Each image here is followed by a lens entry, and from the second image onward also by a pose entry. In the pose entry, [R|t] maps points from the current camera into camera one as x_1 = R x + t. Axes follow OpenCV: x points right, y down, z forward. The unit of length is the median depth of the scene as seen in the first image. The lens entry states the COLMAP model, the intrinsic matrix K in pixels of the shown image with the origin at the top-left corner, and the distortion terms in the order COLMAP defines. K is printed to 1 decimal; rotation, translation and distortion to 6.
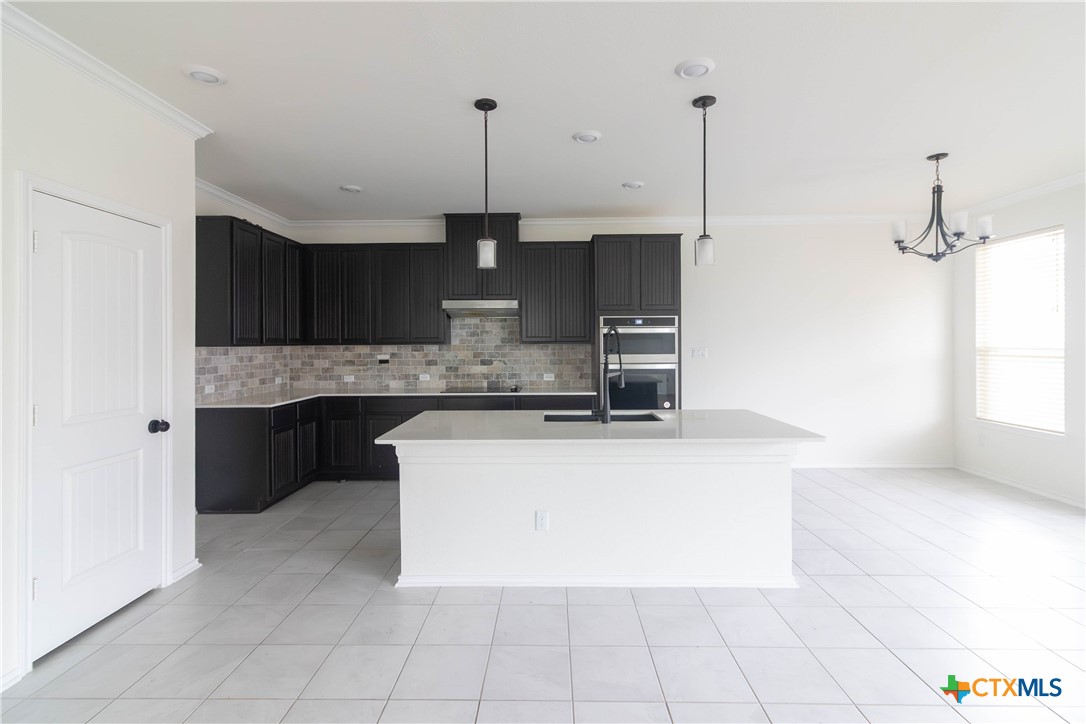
lens RADIAL K [[505.8, 0, 543.5], [0, 505.8, 345.0], [0, 0, 1]] dist [0.000792, 0.001031]
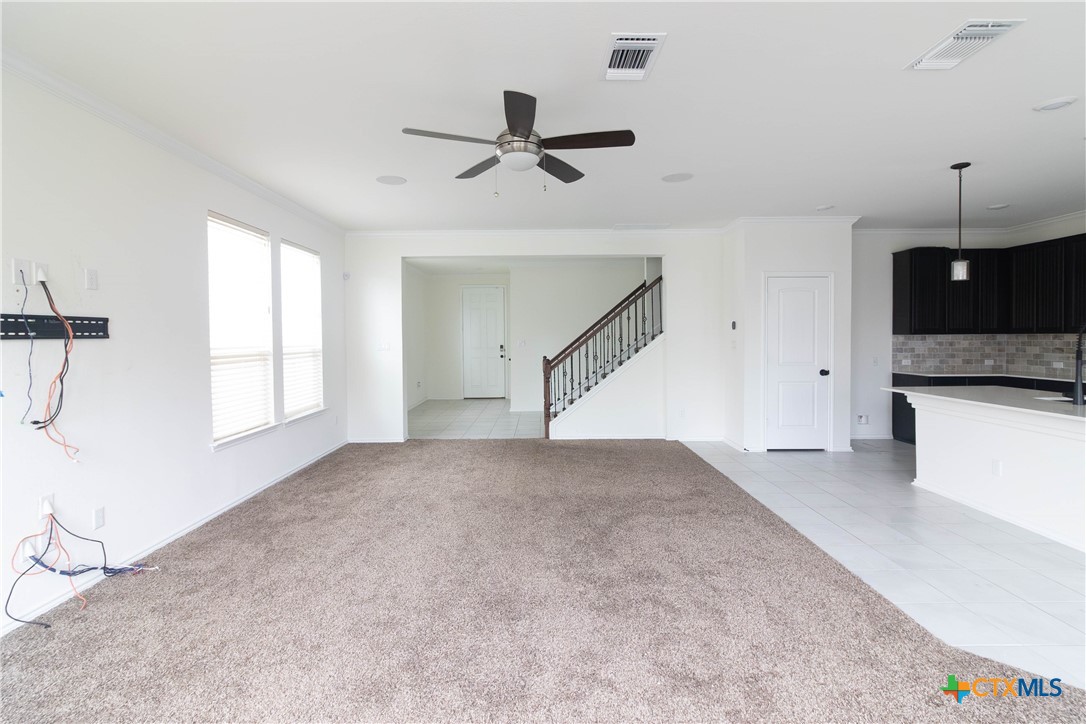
lens RADIAL K [[505.8, 0, 541.3], [0, 505.8, 342.0], [0, 0, 1]] dist [0.000792, 0.001031]
pose [[0.019188, 0.017534, -0.999662, 0.780049], [0.001777, 0.999844, 0.017571, -0.002985], [0.999814, -0.002113, 0.019154, -0.126784]]
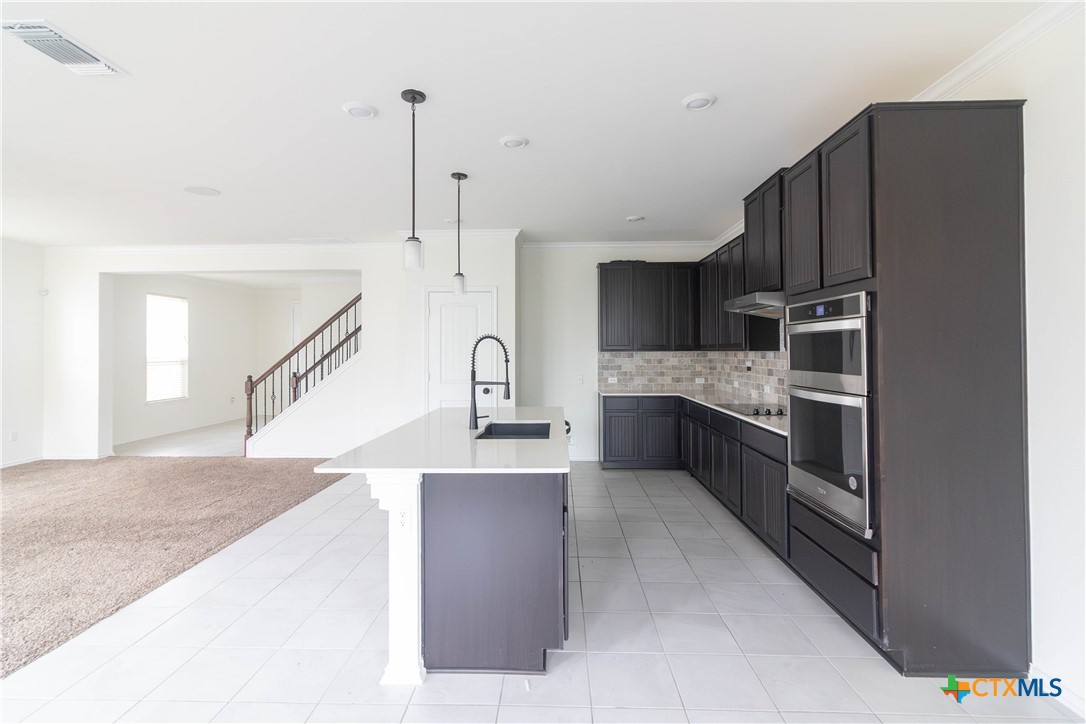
lens RADIAL K [[505.8, 0, 541.2], [0, 505.8, 343.5], [0, 0, 1]] dist [0.000792, 0.001031]
pose [[-0.020724, -0.007979, -0.999753, 0.744934], [0.000068, 0.999968, -0.007982, -0.007738], [0.999785, -0.000234, -0.020723, 0.749036]]
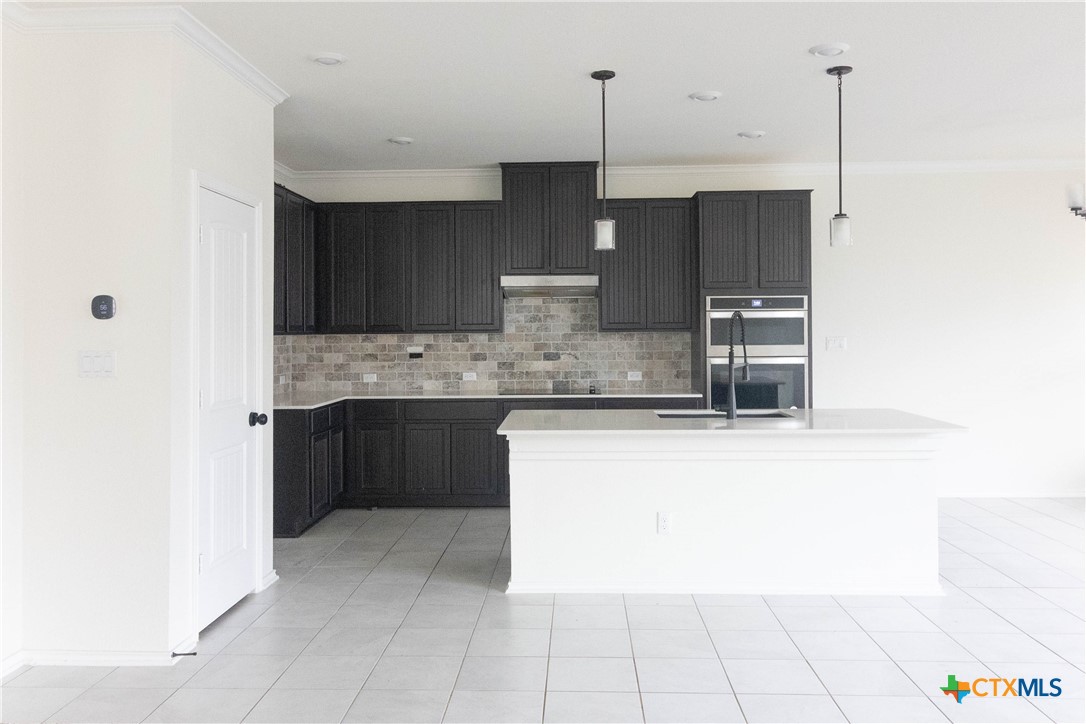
lens RADIAL K [[883.2, 0, 538.4], [0, 883.2, 325.3], [0, 0, 1]] dist [0.004176, -0.005711]
pose [[0.999653, -0.001384, -0.026298, -0.114817], [0.001079, 0.999932, -0.011634, 0.003650], [0.026312, 0.011602, 0.999586, -0.375688]]
